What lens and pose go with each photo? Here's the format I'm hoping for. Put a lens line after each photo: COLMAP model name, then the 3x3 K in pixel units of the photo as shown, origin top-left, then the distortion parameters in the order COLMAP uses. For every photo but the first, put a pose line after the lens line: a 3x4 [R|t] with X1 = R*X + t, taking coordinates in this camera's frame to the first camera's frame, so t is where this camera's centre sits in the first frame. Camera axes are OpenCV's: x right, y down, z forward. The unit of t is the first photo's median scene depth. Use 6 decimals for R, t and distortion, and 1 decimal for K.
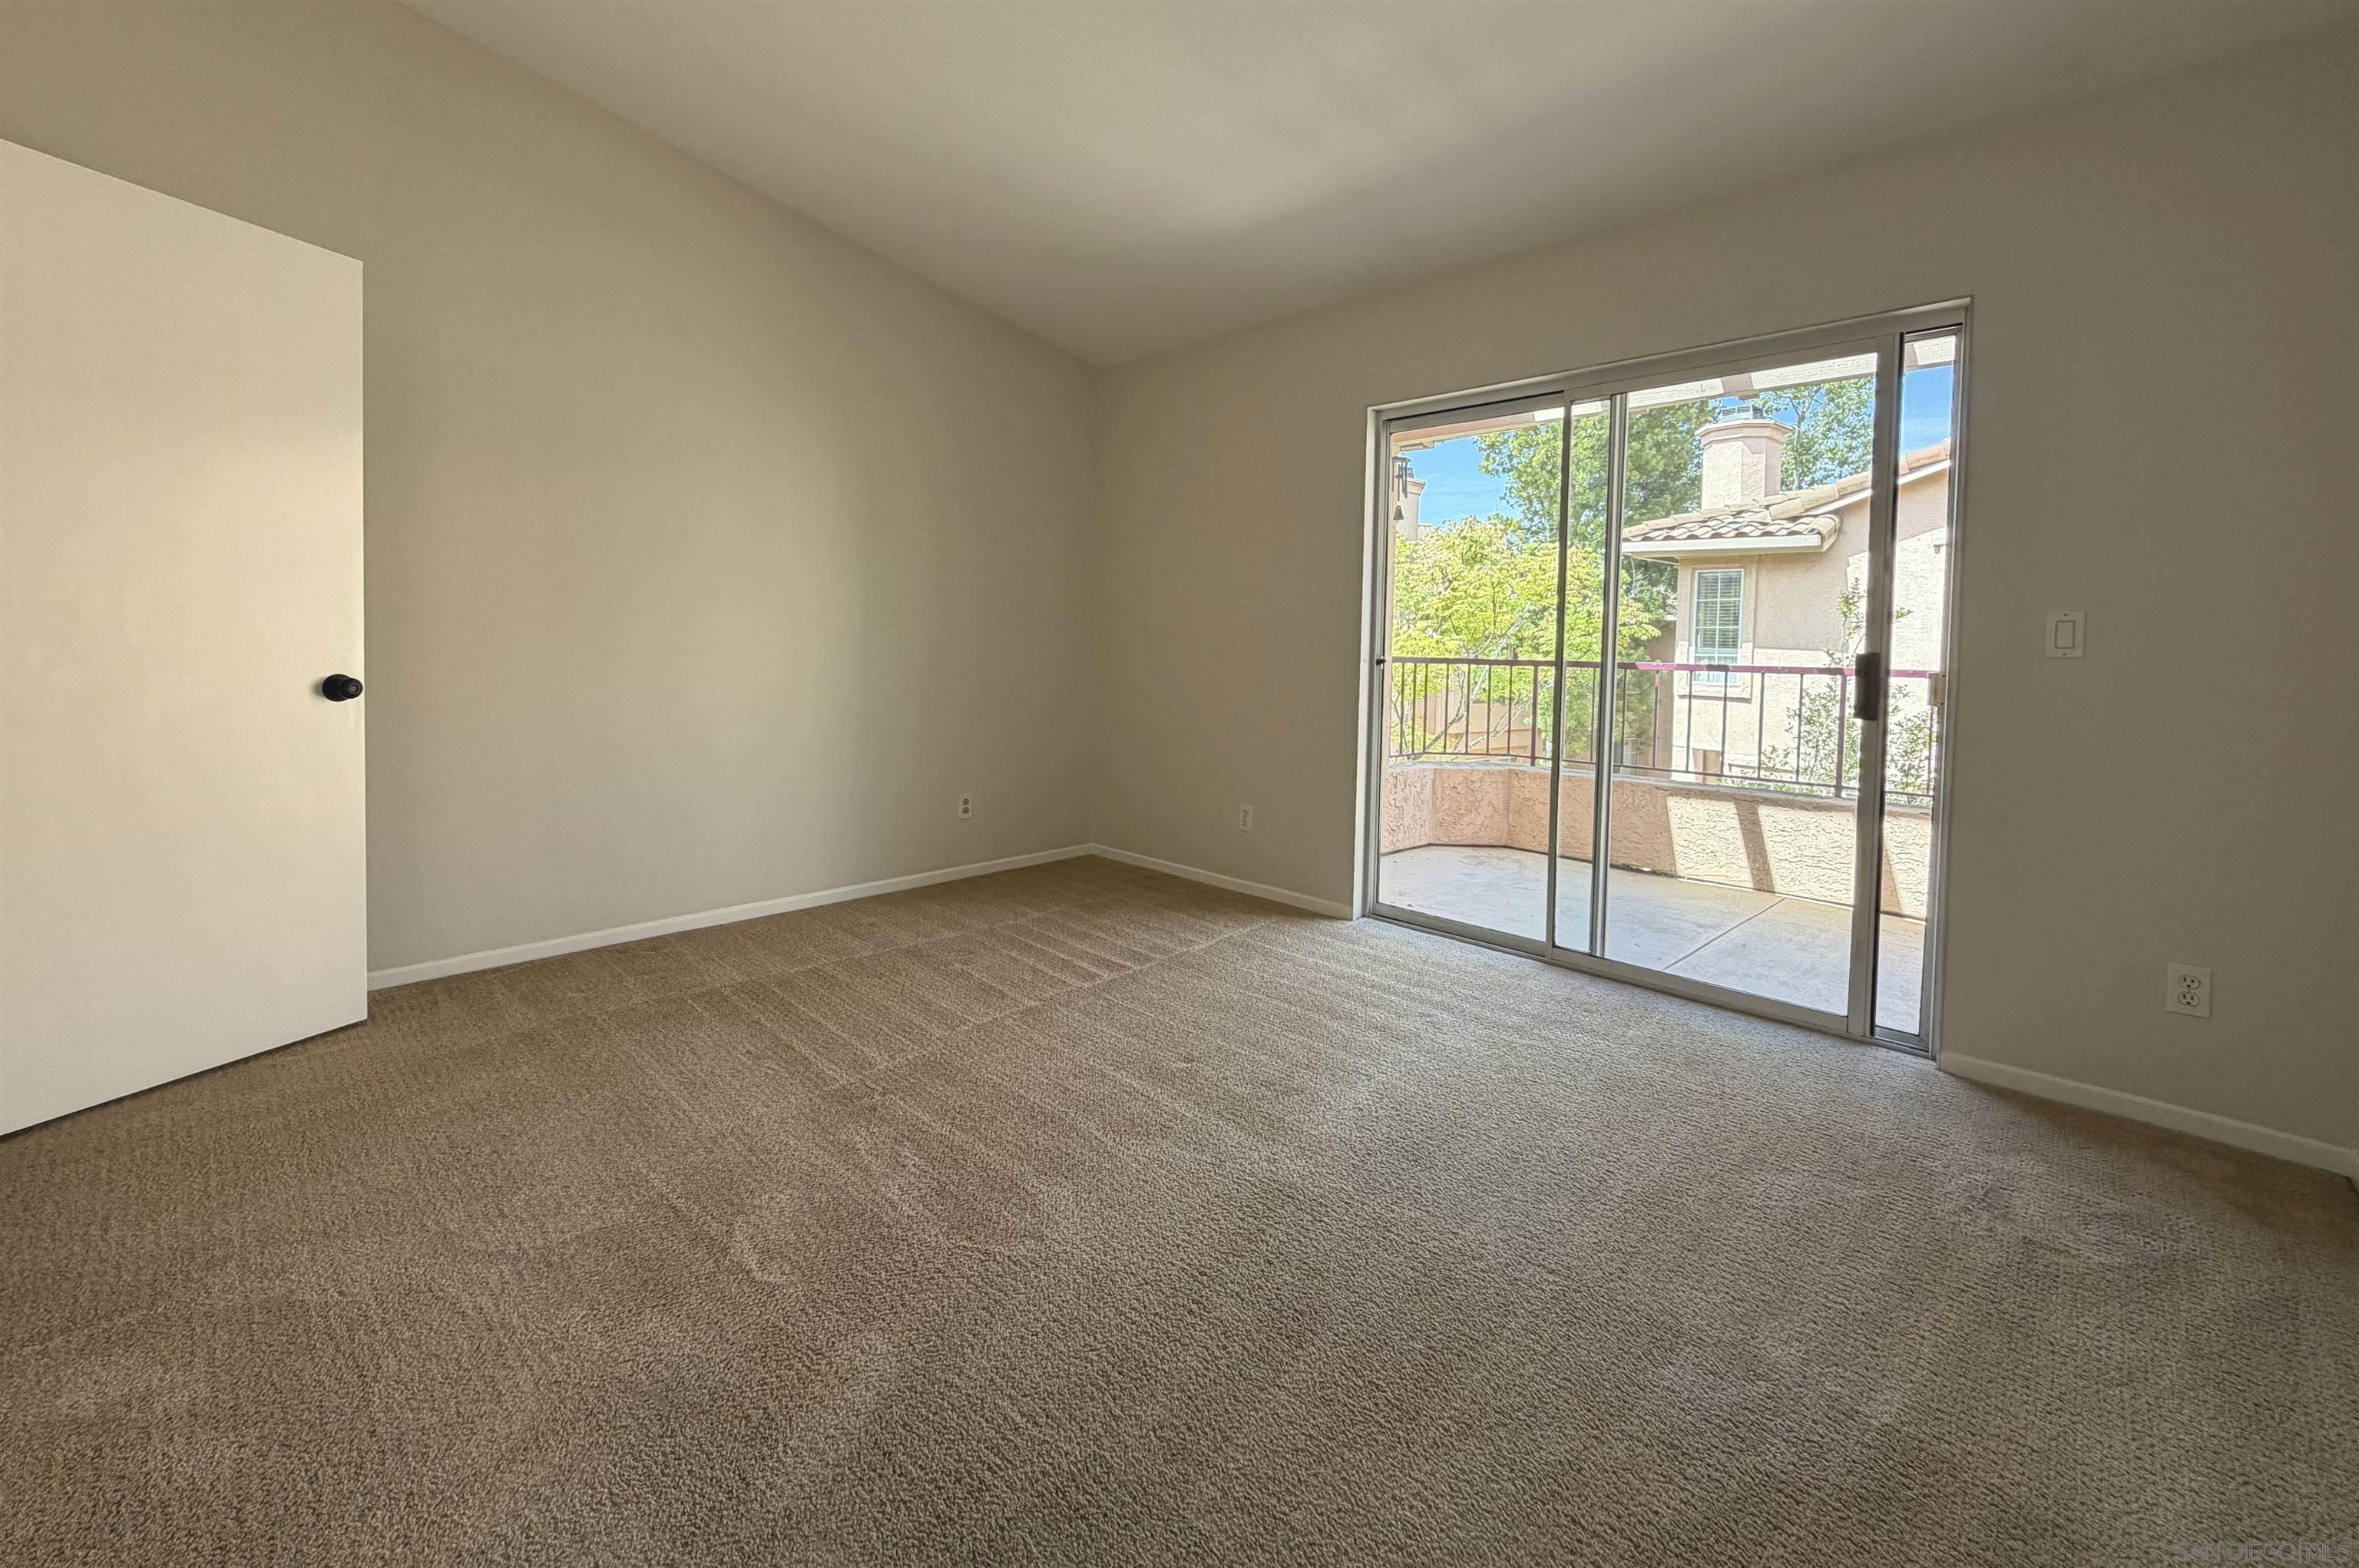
lens RADIAL K [[945.3, 0, 1197.4], [0, 945.3, 676.1], [0, 0, 1]] dist [0.000989, -0.000087]
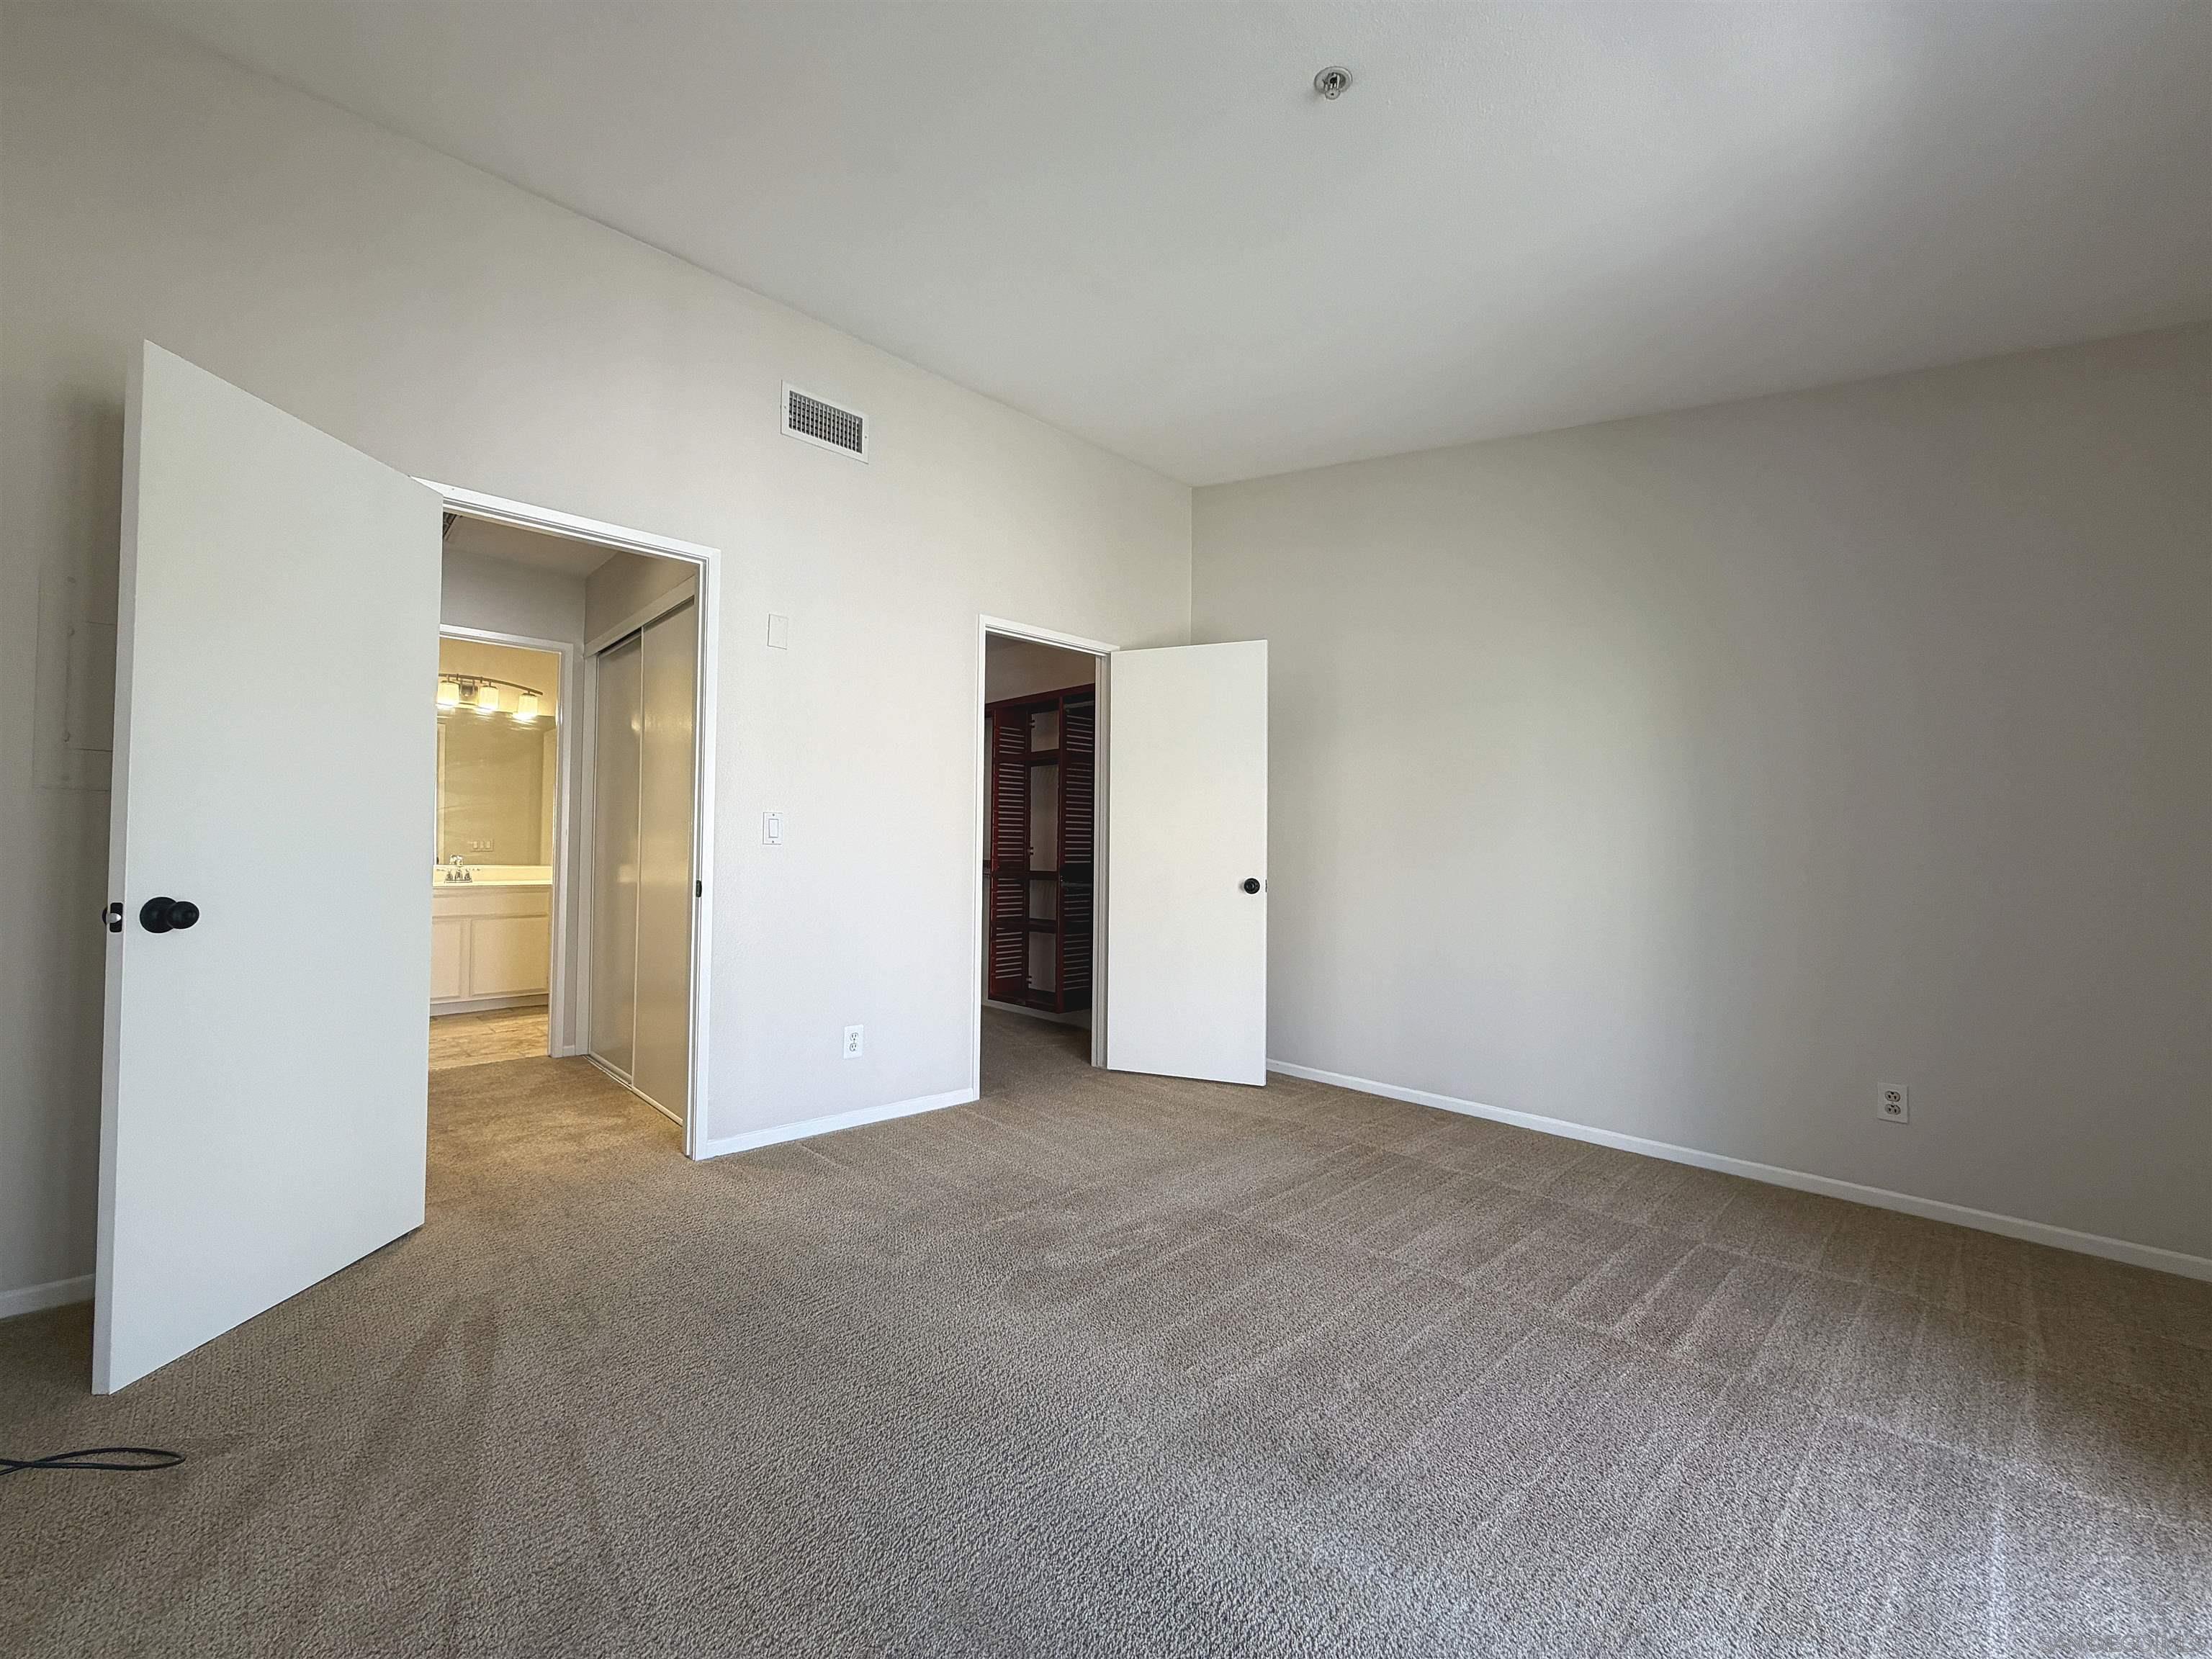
lens RADIAL K [[880.7, 0, 1104.9], [0, 880.7, 824.0], [0, 0, 1]] dist [0.004383, 0.000594]
pose [[-0.037036, -0.053859, -0.997861, 0.726671], [-0.045304, 0.997610, -0.052164, -0.005518], [0.998286, 0.043275, -0.039388, 0.781401]]
